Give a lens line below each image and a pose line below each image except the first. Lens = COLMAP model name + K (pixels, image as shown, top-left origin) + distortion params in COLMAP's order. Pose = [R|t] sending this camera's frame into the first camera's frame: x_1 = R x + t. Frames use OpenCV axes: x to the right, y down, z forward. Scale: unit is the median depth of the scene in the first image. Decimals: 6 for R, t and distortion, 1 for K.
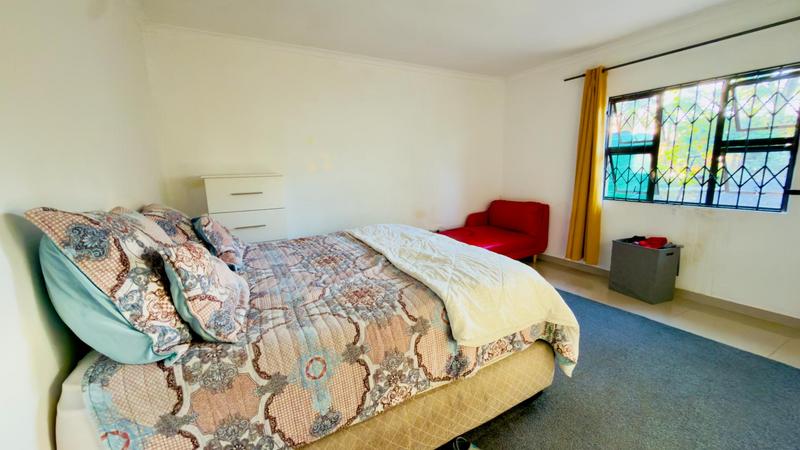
lens RADIAL K [[315.4, 0, 400.0], [0, 315.4, 225.0], [0, 0, 1]] dist [-0.001660, -0.000305]
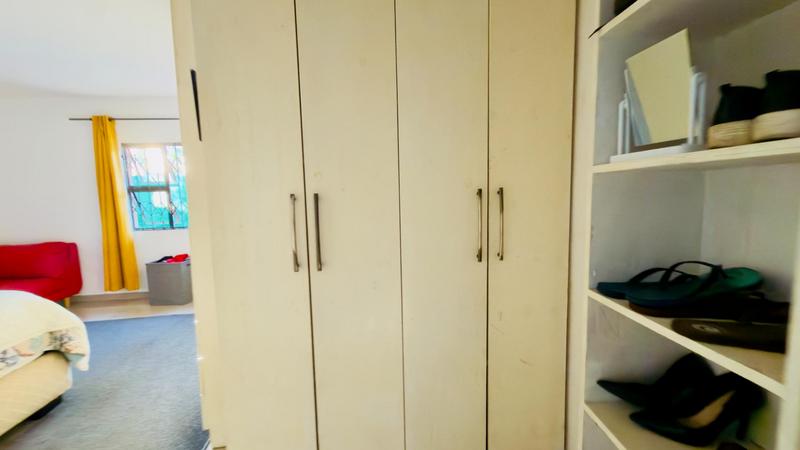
lens RADIAL K [[315.4, 0, 400.0], [0, 315.4, 225.0], [0, 0, 1]] dist [-0.001660, -0.000305]
pose [[0.376596, -0.074974, 0.923339, -0.041805], [0.185187, 0.982694, 0.004262, 0.076249], [-0.907679, 0.169385, 0.383963, -0.331801]]
